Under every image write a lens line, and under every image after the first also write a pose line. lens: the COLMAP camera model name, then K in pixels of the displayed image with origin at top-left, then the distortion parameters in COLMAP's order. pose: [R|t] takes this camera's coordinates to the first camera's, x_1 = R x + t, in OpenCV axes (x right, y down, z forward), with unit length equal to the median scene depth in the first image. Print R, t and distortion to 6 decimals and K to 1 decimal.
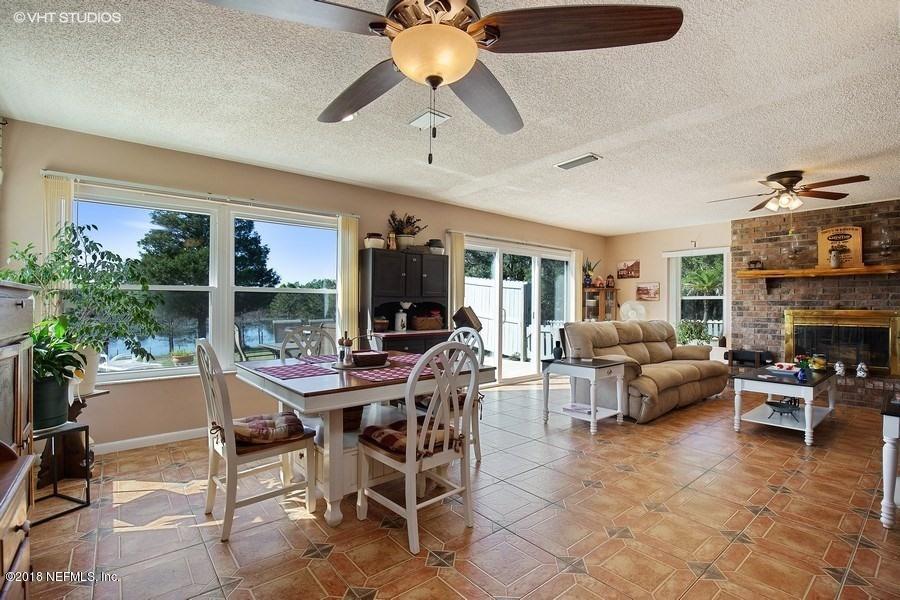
lens RADIAL K [[423.8, 0, 450.1], [0, 423.8, 313.4], [0, 0, 1]] dist [-0.053855, 0.000098]
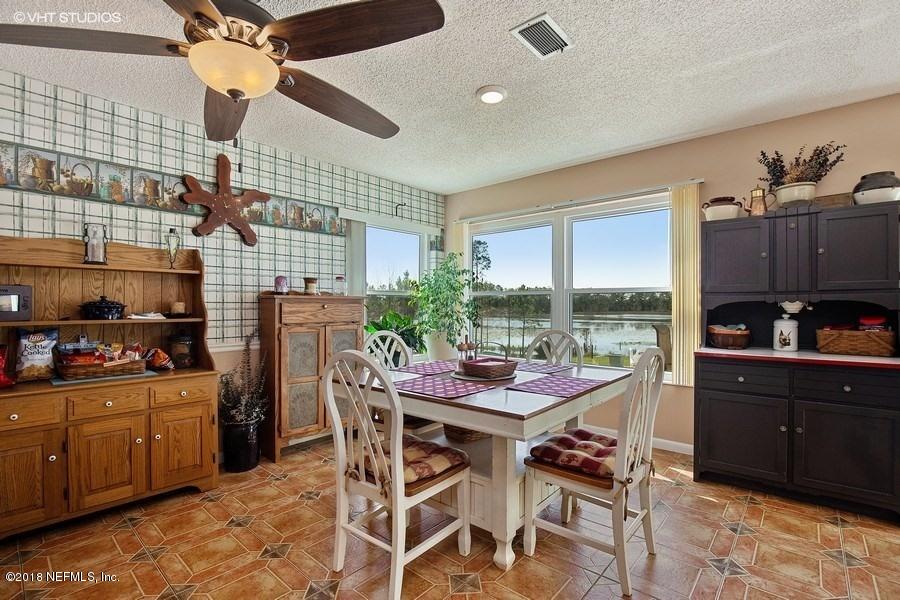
lens RADIAL K [[418.4, 0, 450.4], [0, 418.4, 309.5], [0, 0, 1]] dist [-0.001011, -0.000169]
pose [[0.179597, -0.002378, -0.983737, 0.369430], [-0.019939, 0.999783, -0.006057, -0.002872], [0.983538, 0.020703, 0.179510, 0.441957]]
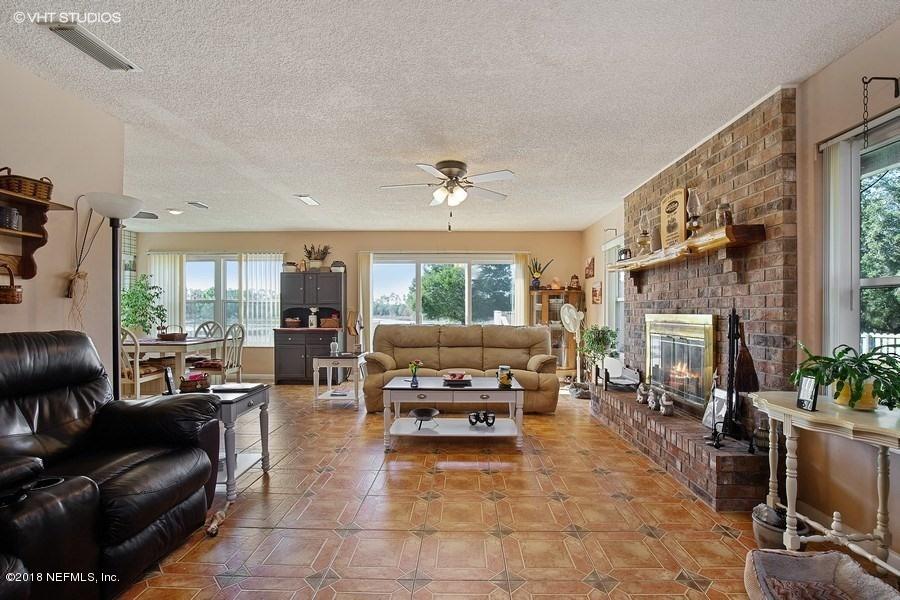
lens RADIAL K [[423.8, 0, 450.1], [0, 423.8, 313.4], [0, 0, 1]] dist [-0.053855, 0.000098]
pose [[0.763436, -0.001225, -0.645883, 1.157872], [-0.008492, 0.999893, -0.011935, 0.005376], [0.645828, 0.014597, 0.763343, 0.215063]]
